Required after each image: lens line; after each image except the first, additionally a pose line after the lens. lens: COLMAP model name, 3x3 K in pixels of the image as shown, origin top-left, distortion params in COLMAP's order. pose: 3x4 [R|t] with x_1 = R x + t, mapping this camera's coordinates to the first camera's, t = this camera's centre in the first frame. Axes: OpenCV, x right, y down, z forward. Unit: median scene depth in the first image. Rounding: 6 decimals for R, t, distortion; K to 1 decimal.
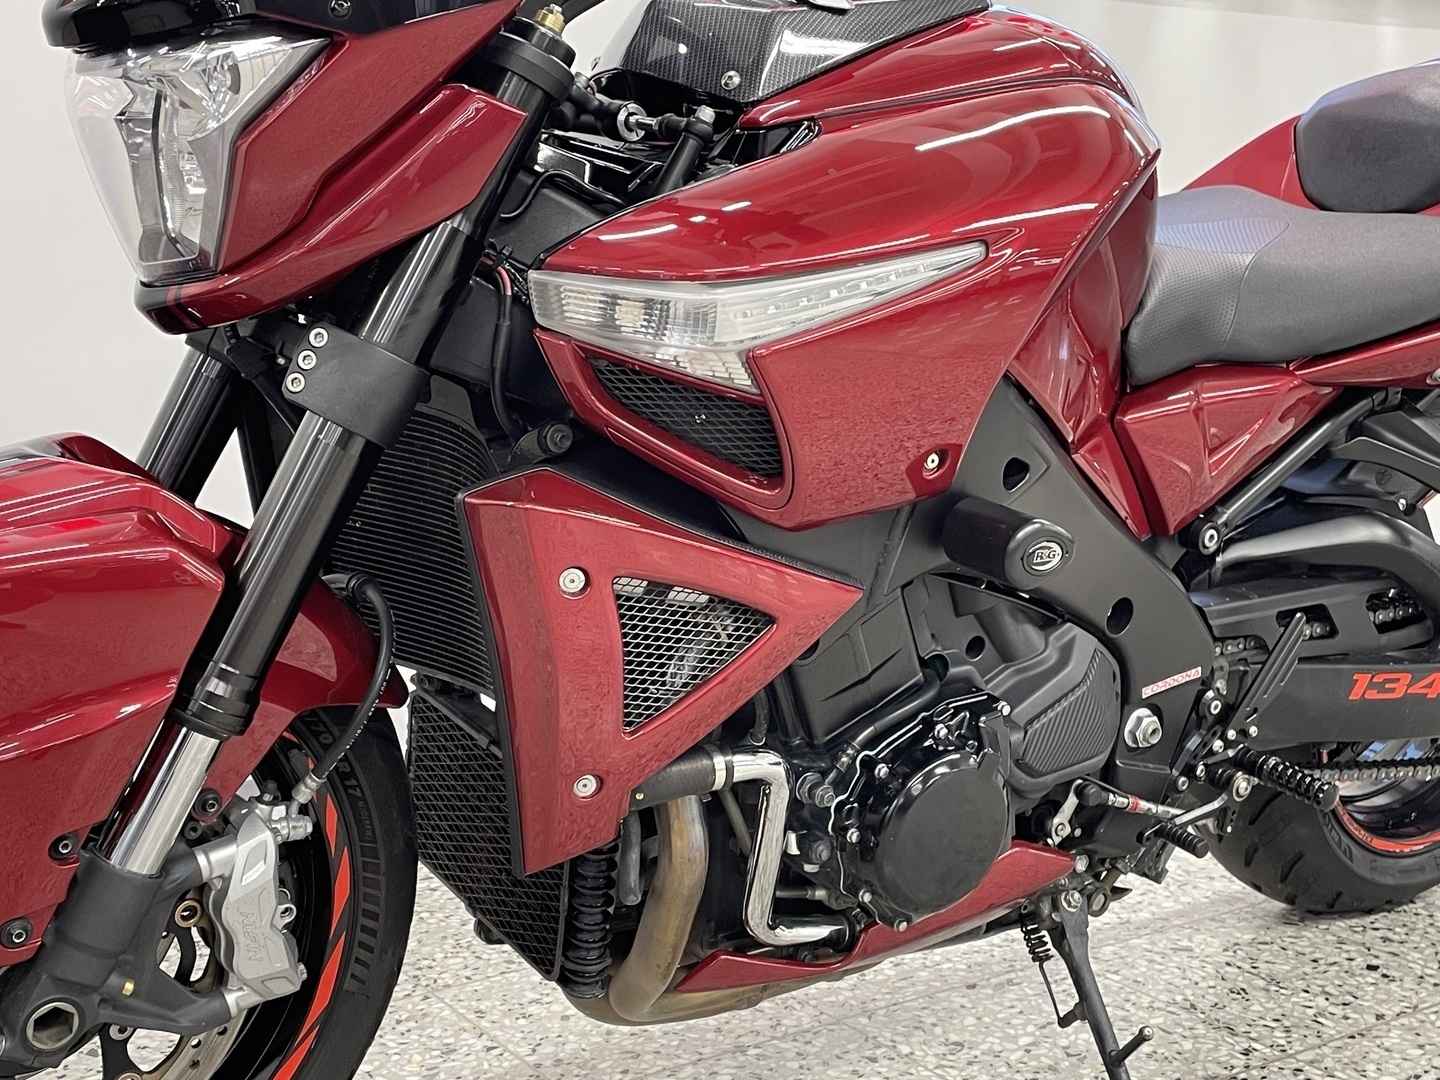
lens RADIAL K [[1847.9, 0, 713.4], [0, 1847.9, 544.1], [0, 0, 1]] dist [0.056124, 0.000000]
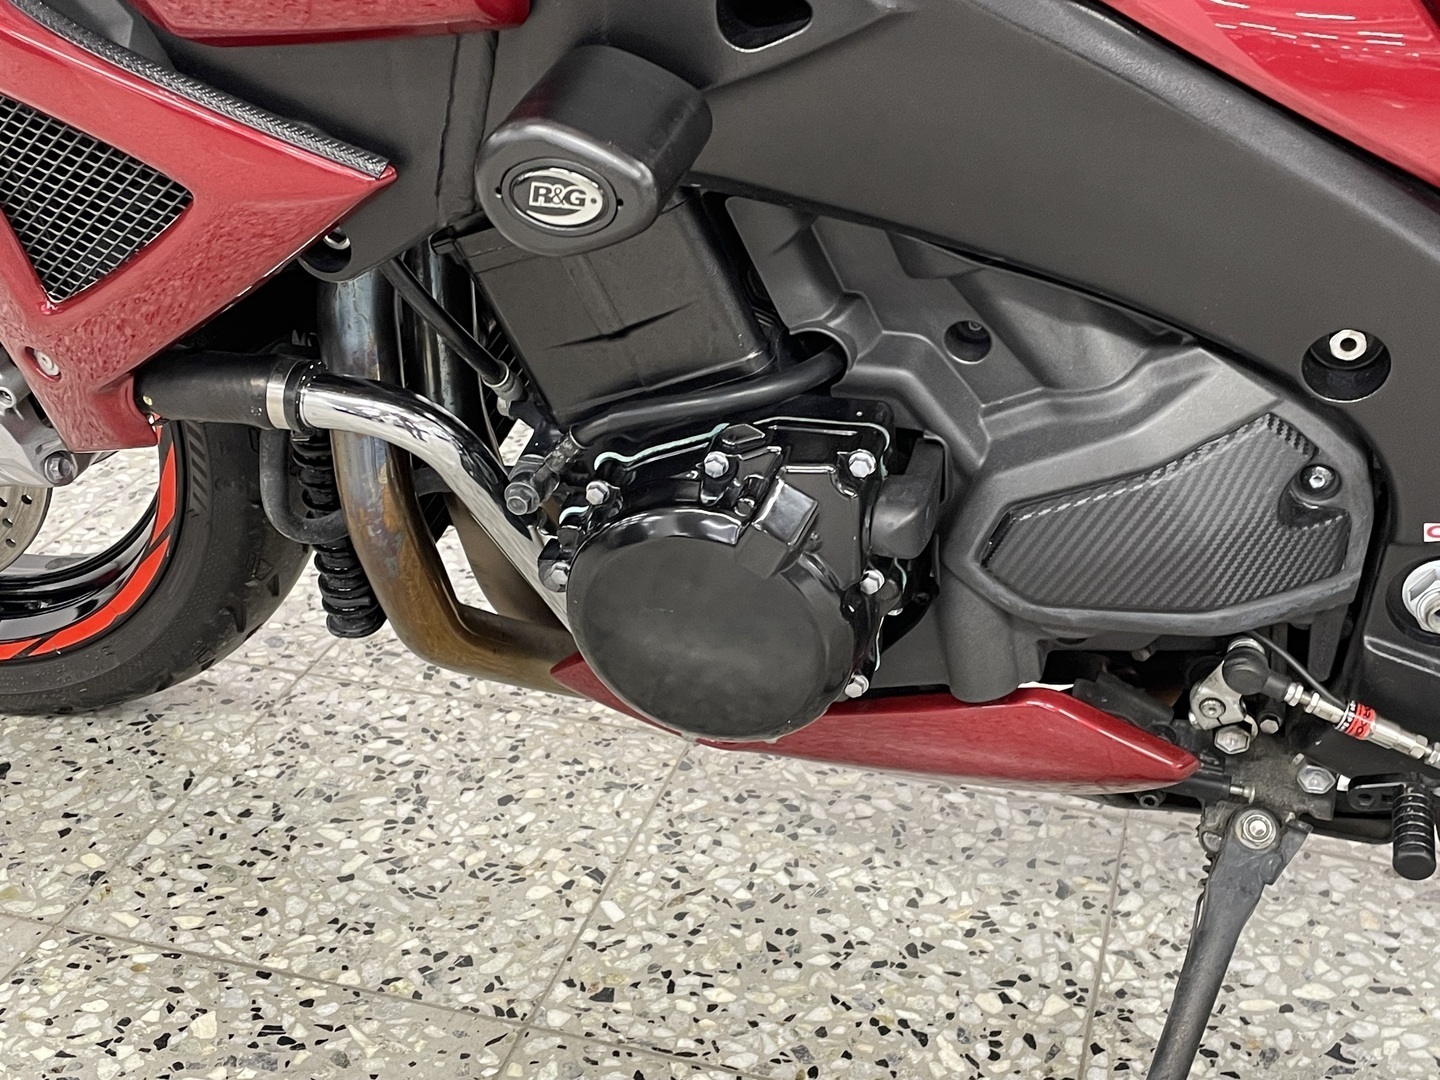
lens RADIAL K [[1847.9, 0, 724.0], [0, 1847.9, 497.3], [0, 0, 1]] dist [0.056124, 0.000000]
pose [[0.642716, 0.352322, -0.680283, 0.435564], [-0.125548, 0.924411, 0.360141, -0.079199], [0.755747, -0.146060, 0.638367, 0.543122]]
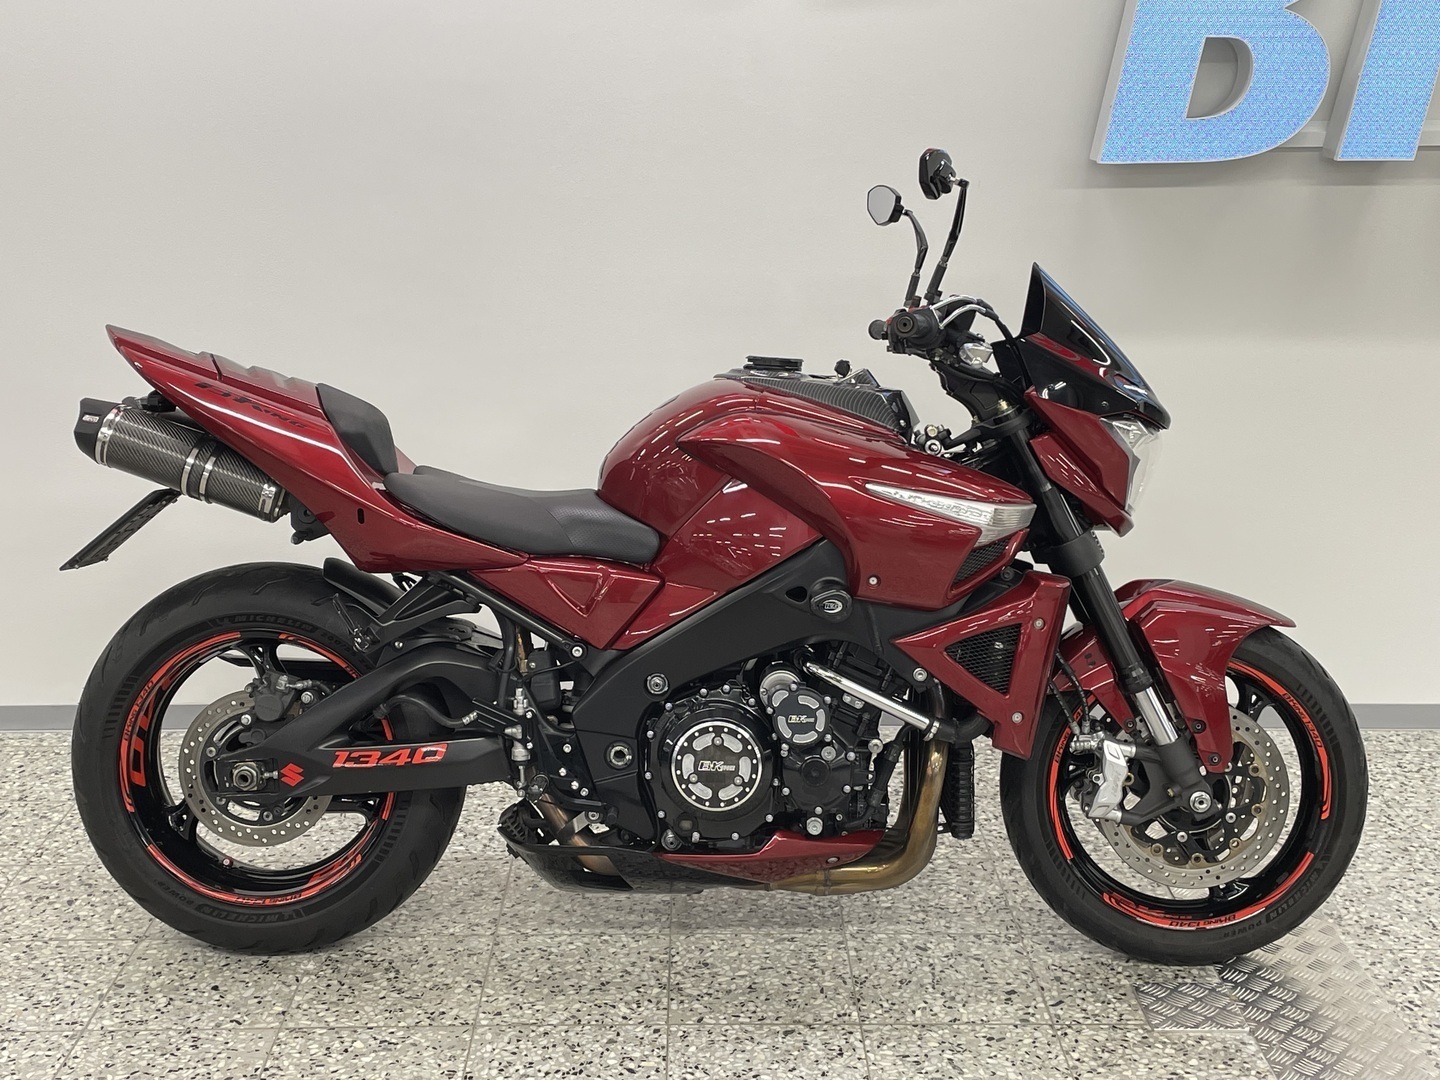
lens RADIAL K [[1847.9, 0, 706.3], [0, 1847.9, 527.1], [0, 0, 1]] dist [0.056124, 0.000000]
pose [[0.841859, 0.146011, -0.519571, 1.058484], [-0.085901, 0.986687, 0.138096, -0.406089], [0.532817, -0.071626, 0.843194, -0.468100]]
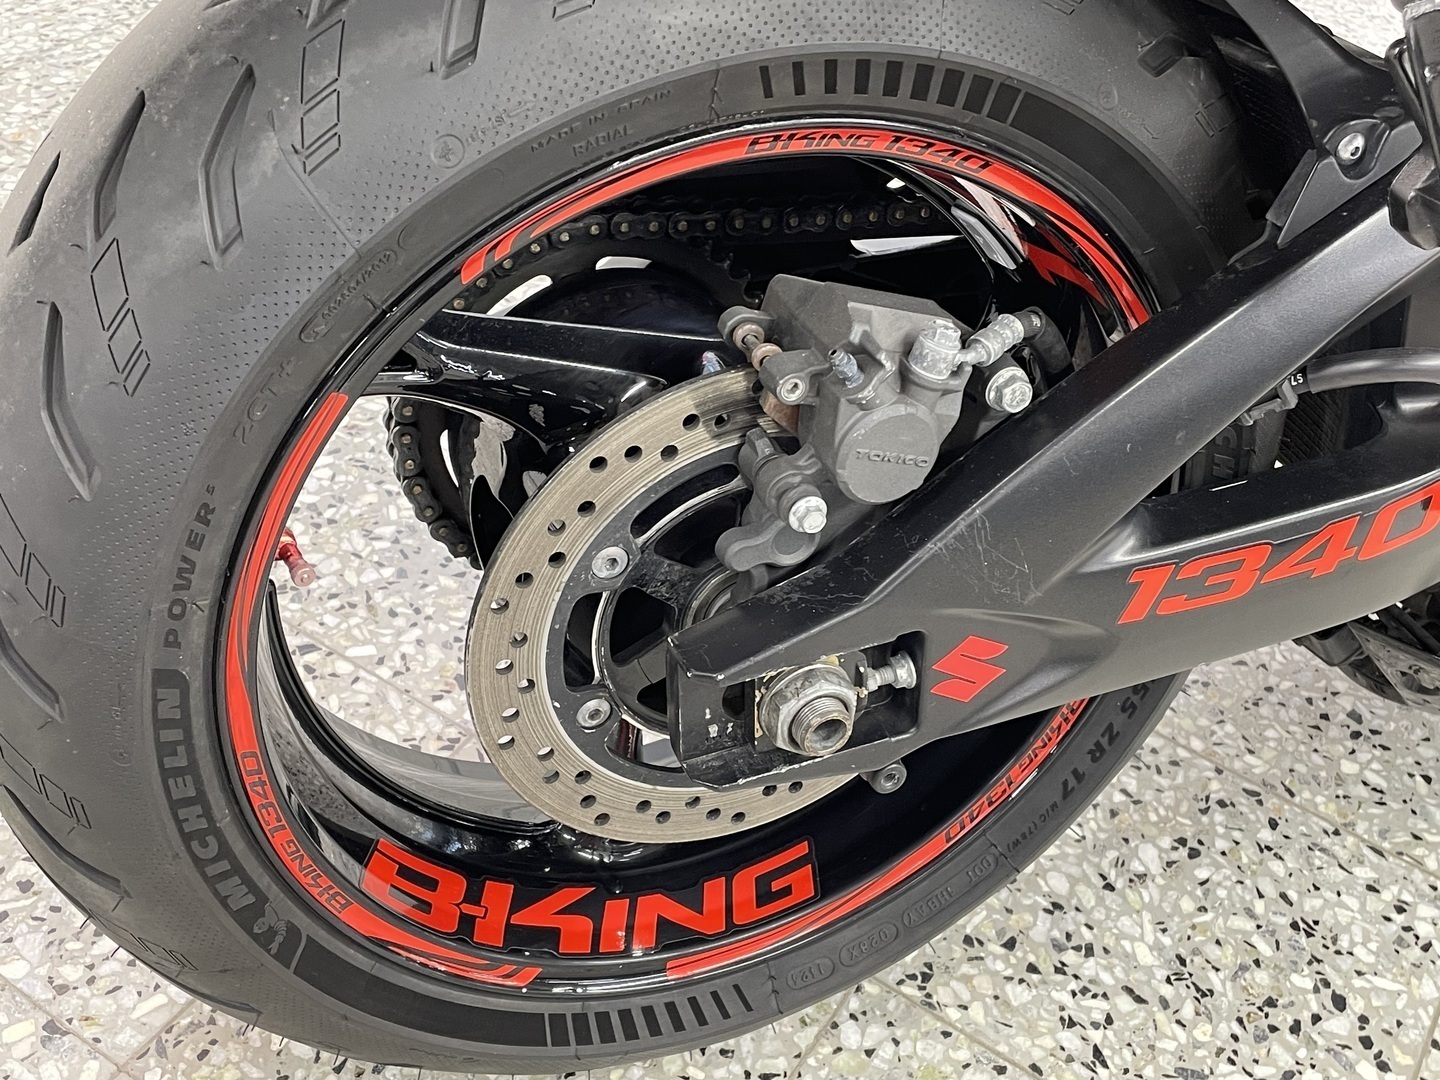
lens RADIAL K [[1661.2, 0, 720.4], [0, 1661.2, 550.2], [0, 0, 1]] dist [0.053656, 0.000000]
pose [[0.906260, -0.193093, 0.376042, -0.127657], [-0.062901, 0.818074, 0.571663, -0.132979], [-0.418014, -0.541729, 0.729242, 0.372090]]
